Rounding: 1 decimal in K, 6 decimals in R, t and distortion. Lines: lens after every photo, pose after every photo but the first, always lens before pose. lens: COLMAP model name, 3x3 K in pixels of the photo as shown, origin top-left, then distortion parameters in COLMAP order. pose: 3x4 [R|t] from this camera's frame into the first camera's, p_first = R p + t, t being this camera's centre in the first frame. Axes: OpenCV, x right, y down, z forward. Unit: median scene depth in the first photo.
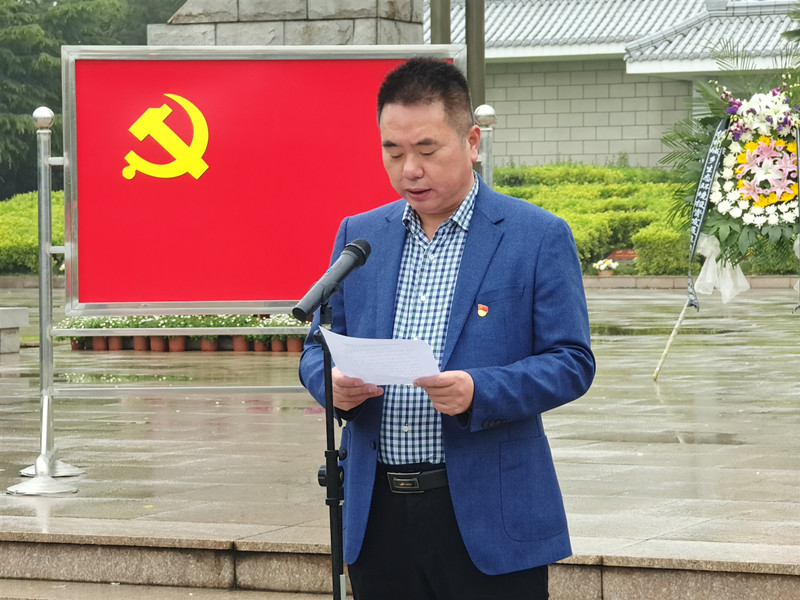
lens RADIAL K [[3146.2, 0, 399.9], [0, 3146.2, 299.6], [0, 0, 1]] dist [0.216217, 0.000000]
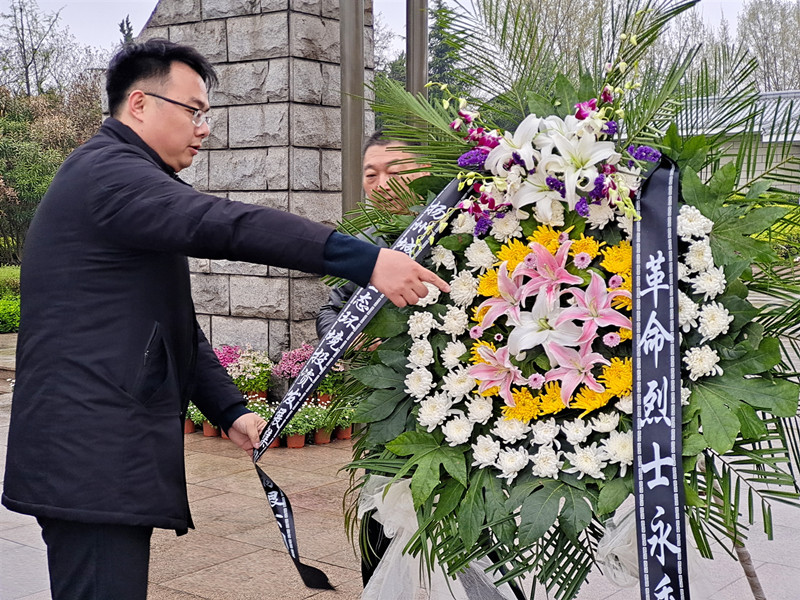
lens RADIAL K [[1168.0, 0, 400.6], [0, 1168.0, 301.7], [0, 0, 1]] dist [0.114184, 0.000000]
pose [[0.968633, 0.027539, -0.246966, 0.133766], [-0.013497, 0.998204, 0.058372, -0.050959], [0.248130, -0.053208, 0.967264, 0.860968]]
